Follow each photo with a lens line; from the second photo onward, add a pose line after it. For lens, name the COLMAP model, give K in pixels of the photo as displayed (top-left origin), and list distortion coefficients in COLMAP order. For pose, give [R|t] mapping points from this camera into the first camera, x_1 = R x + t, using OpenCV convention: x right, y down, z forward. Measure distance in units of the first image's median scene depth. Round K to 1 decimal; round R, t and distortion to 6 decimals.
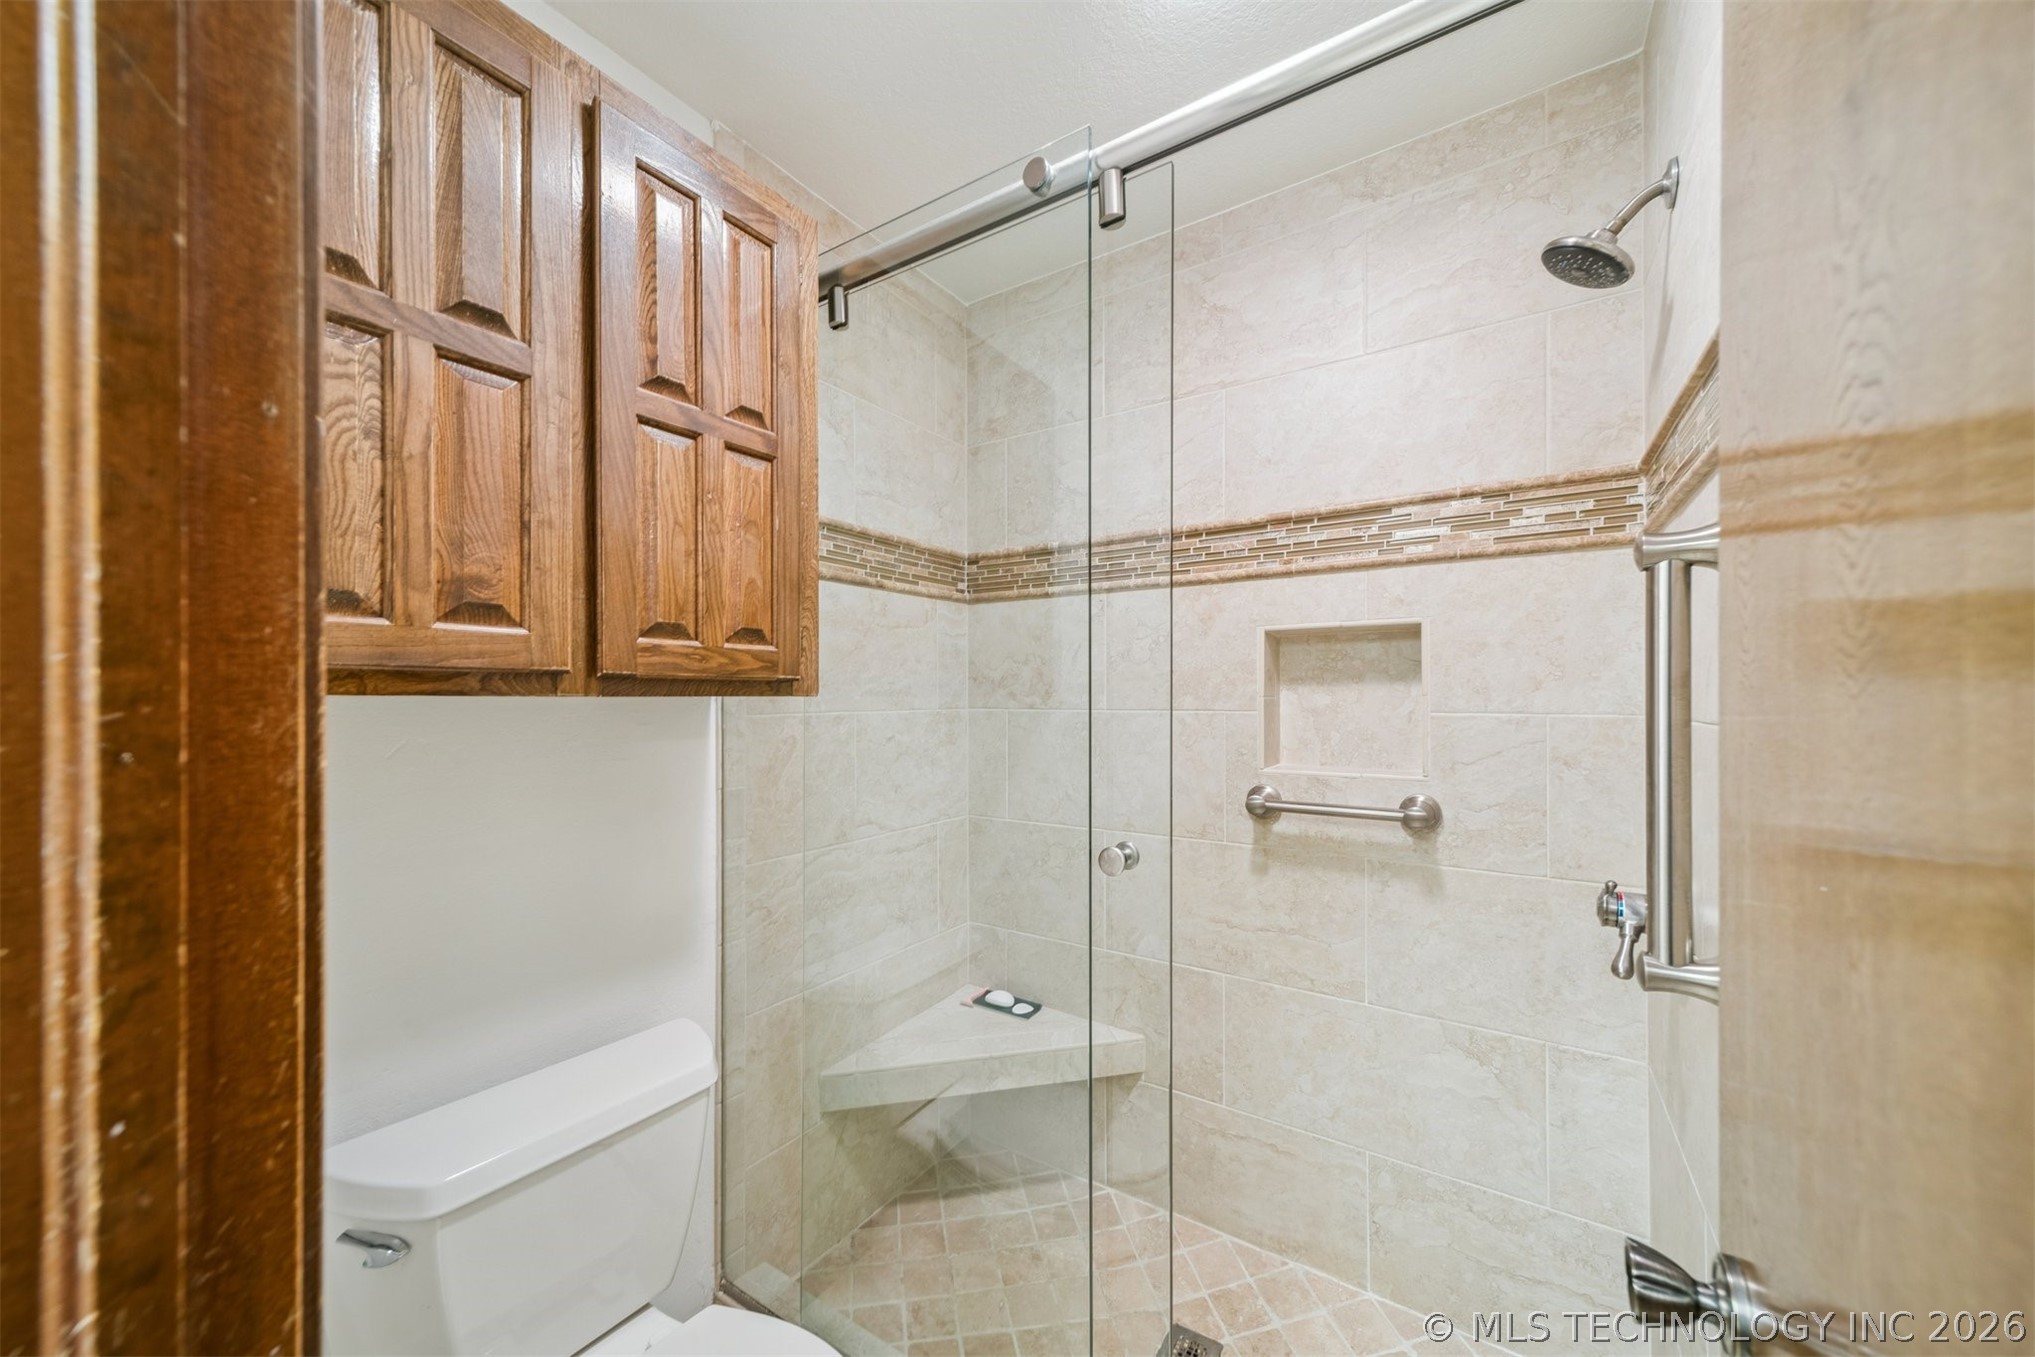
lens RADIAL K [[732.4, 0, 1014.0], [0, 732.4, 696.6], [0, 0, 1]] dist [-0.002213, -0.000867]
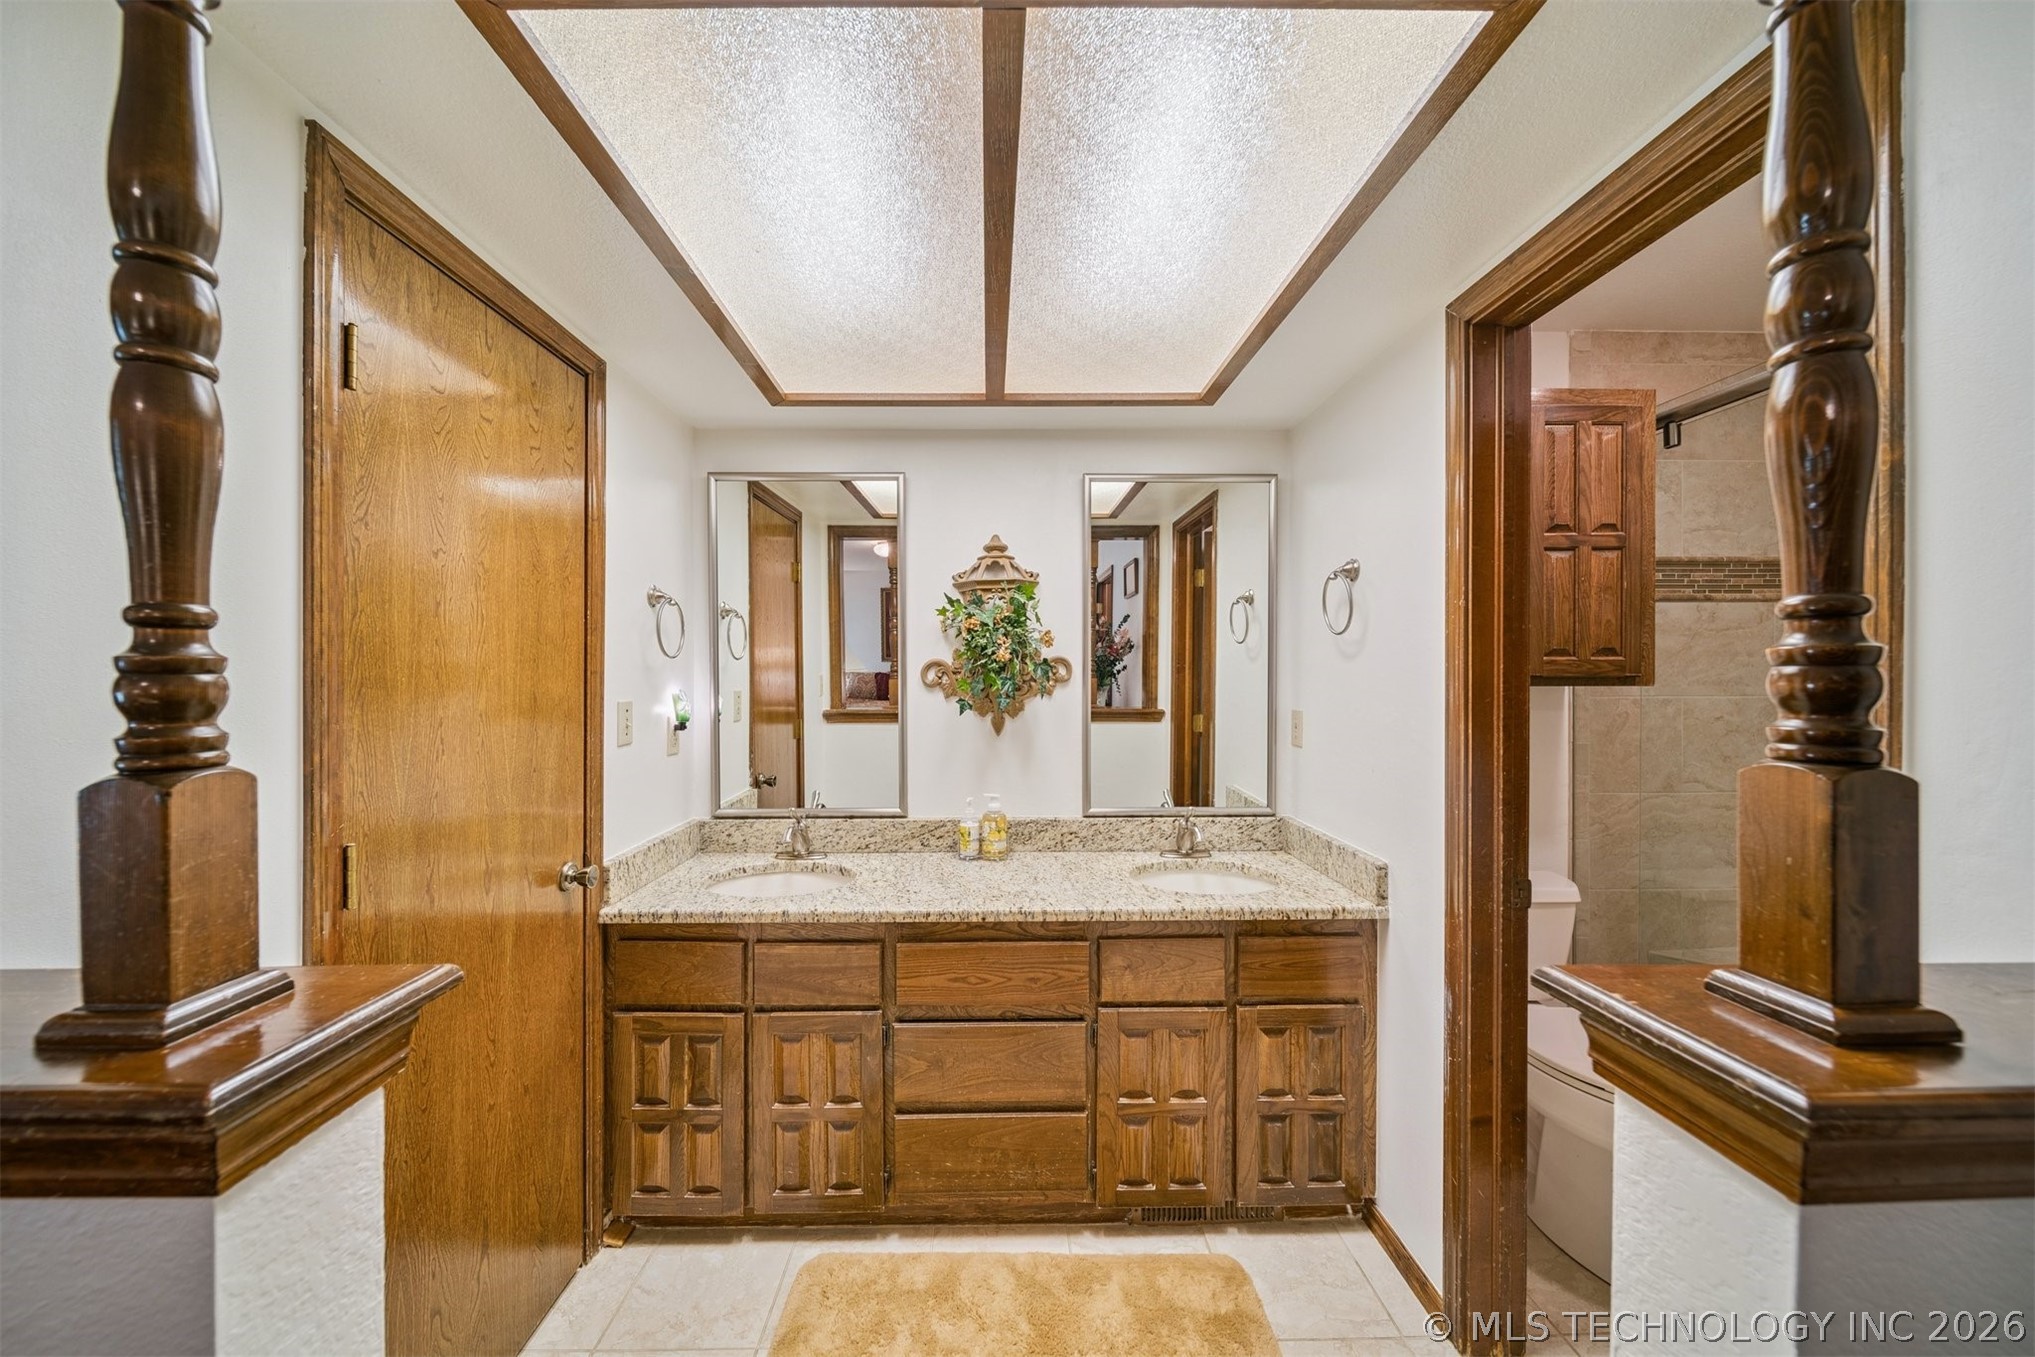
lens RADIAL K [[732.4, 0, 996.4], [0, 732.4, 687.0], [0, 0, 1]] dist [-0.002213, -0.000867]
pose [[0.578506, 0.006571, -0.815652, 0.206714], [0.001873, 0.999954, 0.009384, -0.016284], [0.815676, -0.006956, 0.578467, -1.119518]]
